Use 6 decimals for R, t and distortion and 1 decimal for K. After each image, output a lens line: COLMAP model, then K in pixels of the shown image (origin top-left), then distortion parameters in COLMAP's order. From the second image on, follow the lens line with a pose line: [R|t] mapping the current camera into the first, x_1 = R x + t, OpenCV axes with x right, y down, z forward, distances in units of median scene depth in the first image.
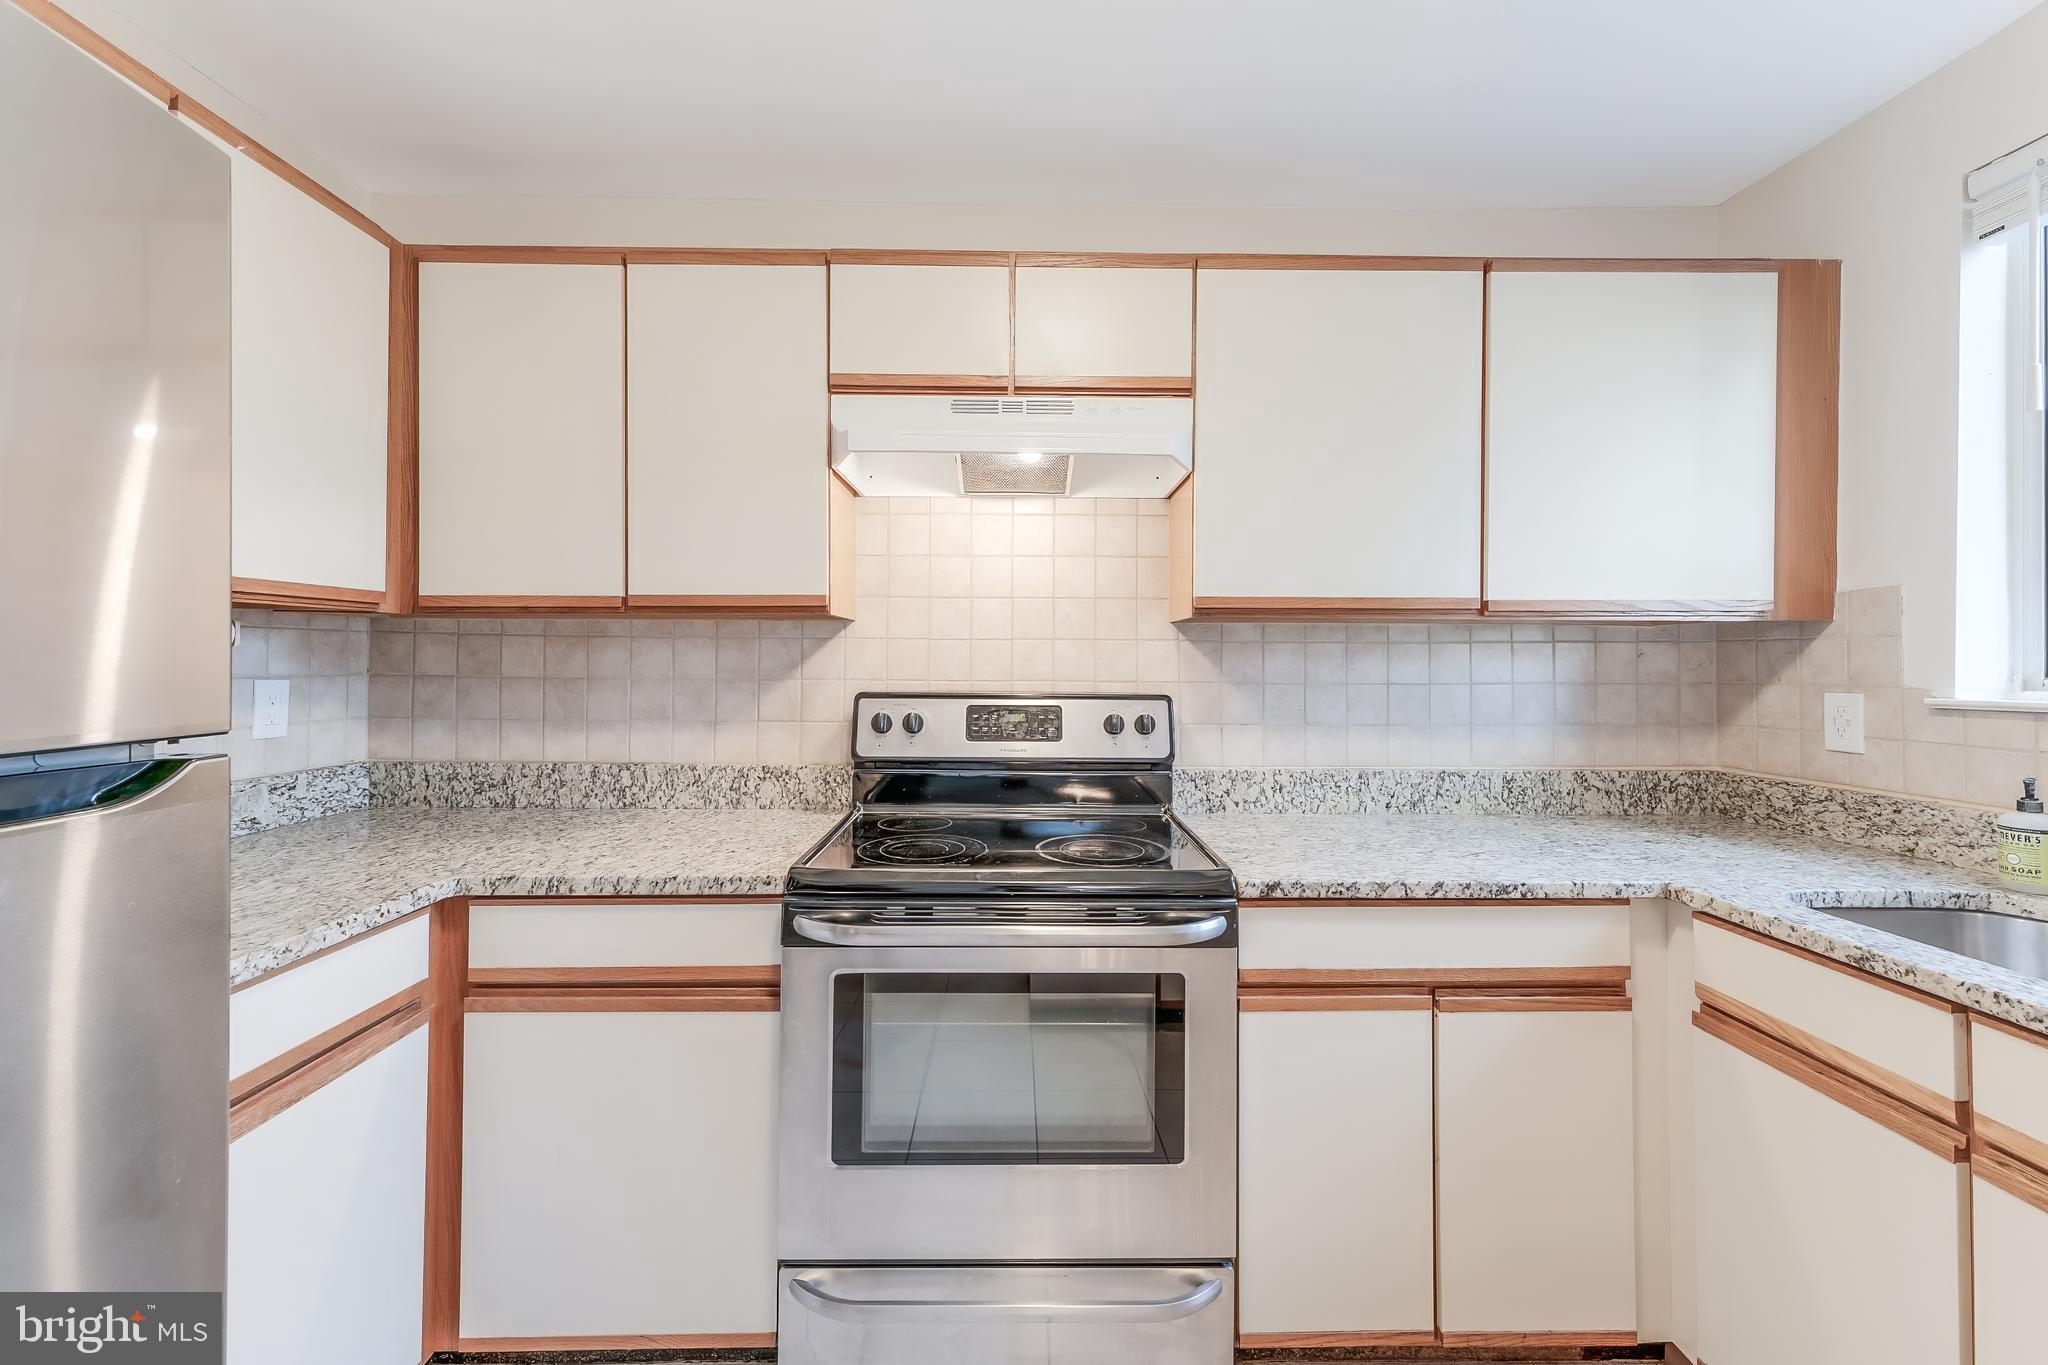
lens RADIAL K [[820.7, 0, 1026.2], [0, 820.7, 657.8], [0, 0, 1]] dist [0.008283, -0.000239]
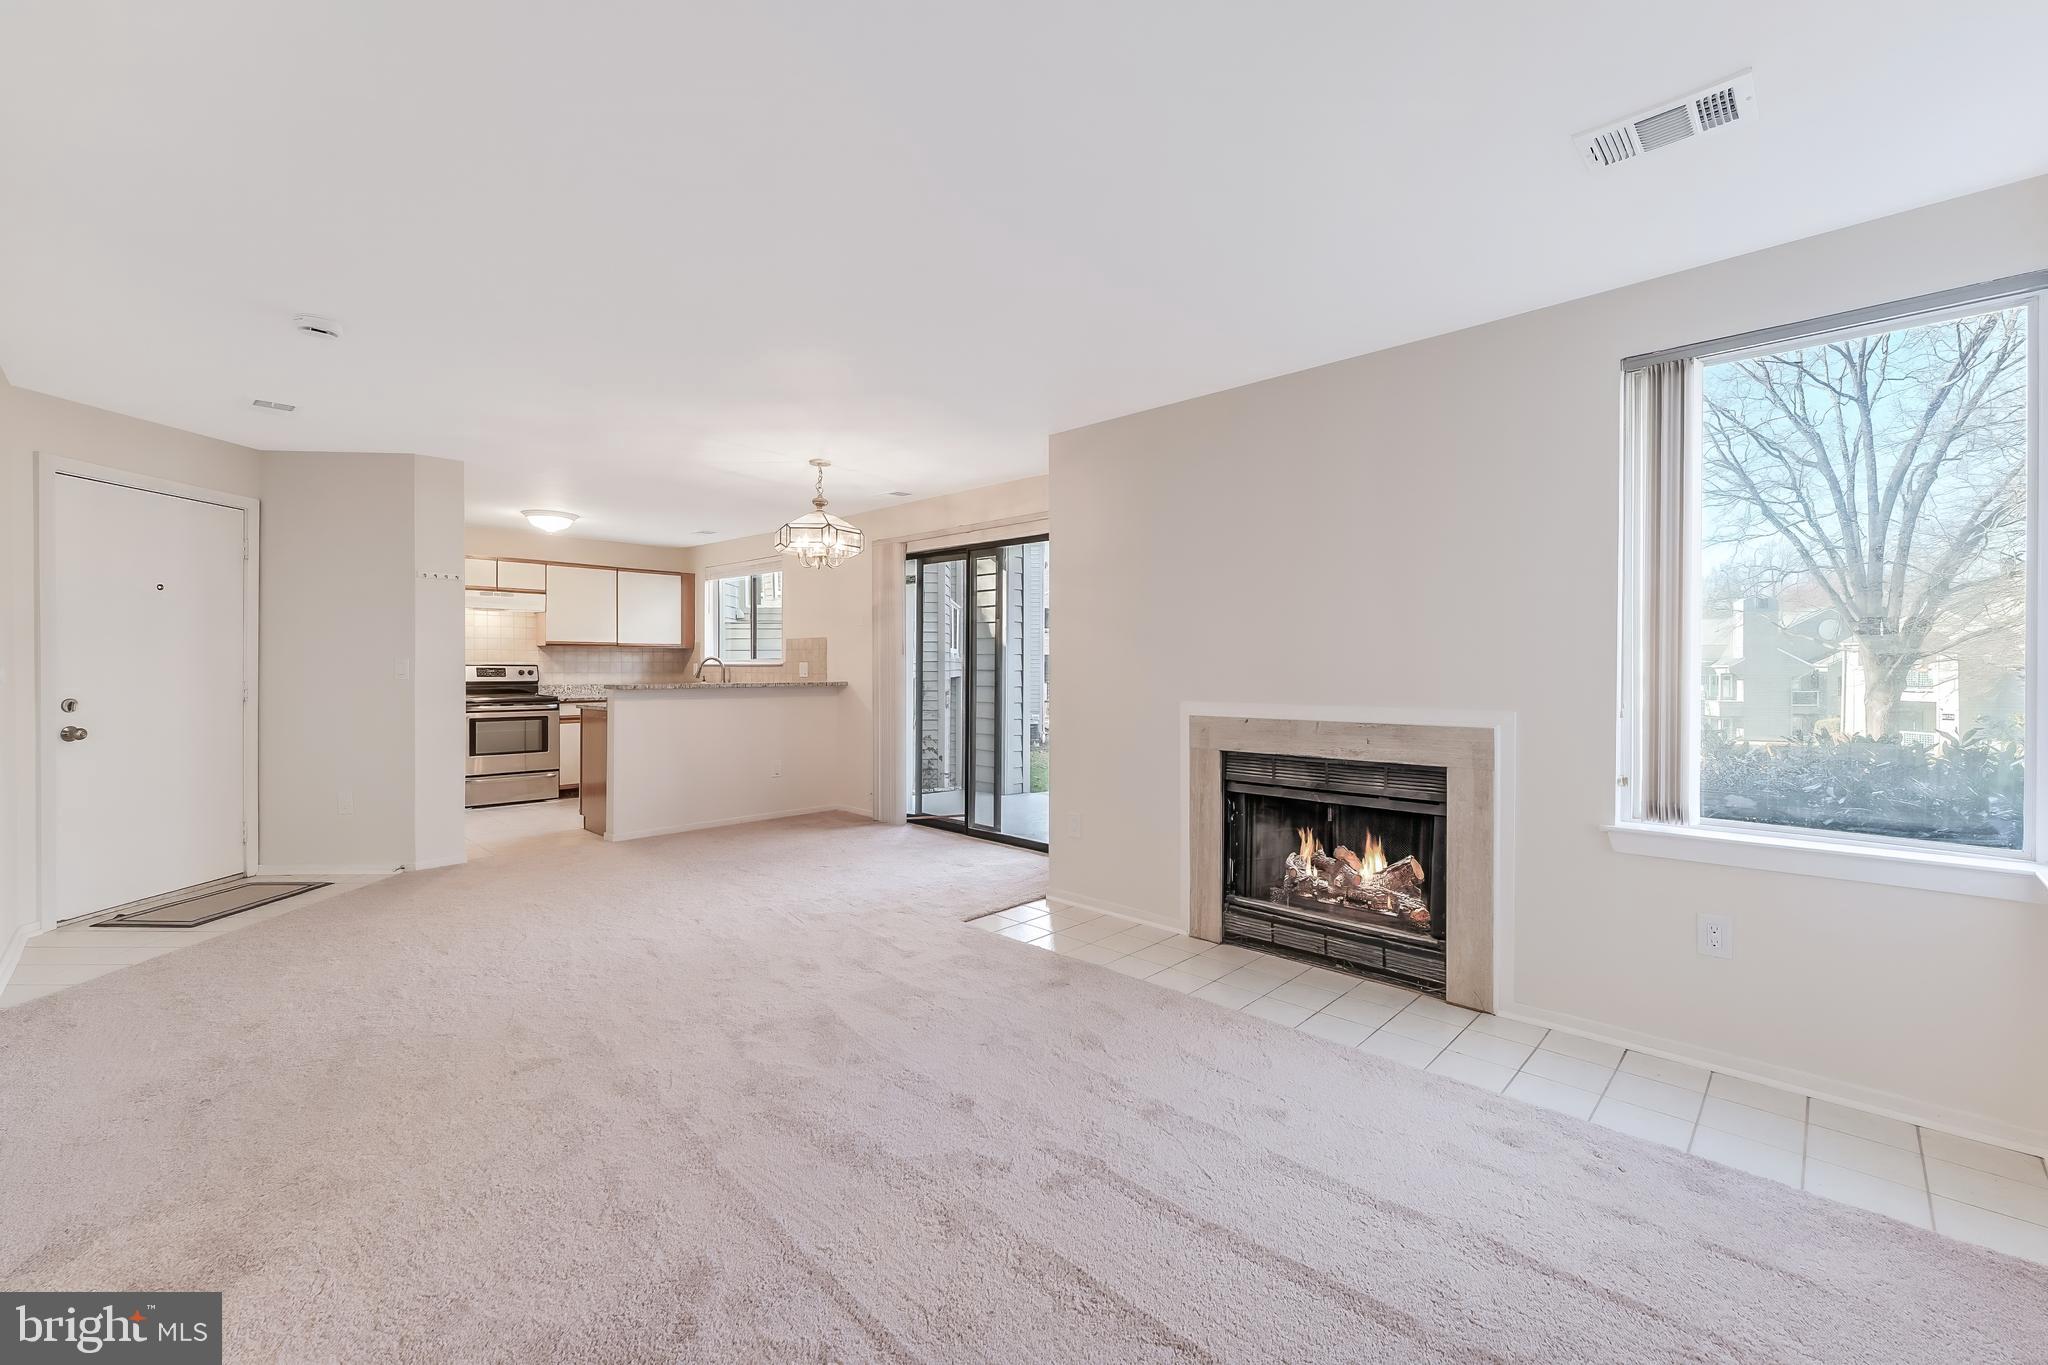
lens RADIAL K [[834.0, 0, 1034.2], [0, 834.0, 677.7], [0, 0, 1]] dist [-0.000900, -0.000059]
pose [[0.700621, -0.012389, 0.713426, -1.001291], [-0.004671, 0.999748, 0.021949, 0.008480], [-0.713518, -0.018710, 0.700387, -3.465259]]
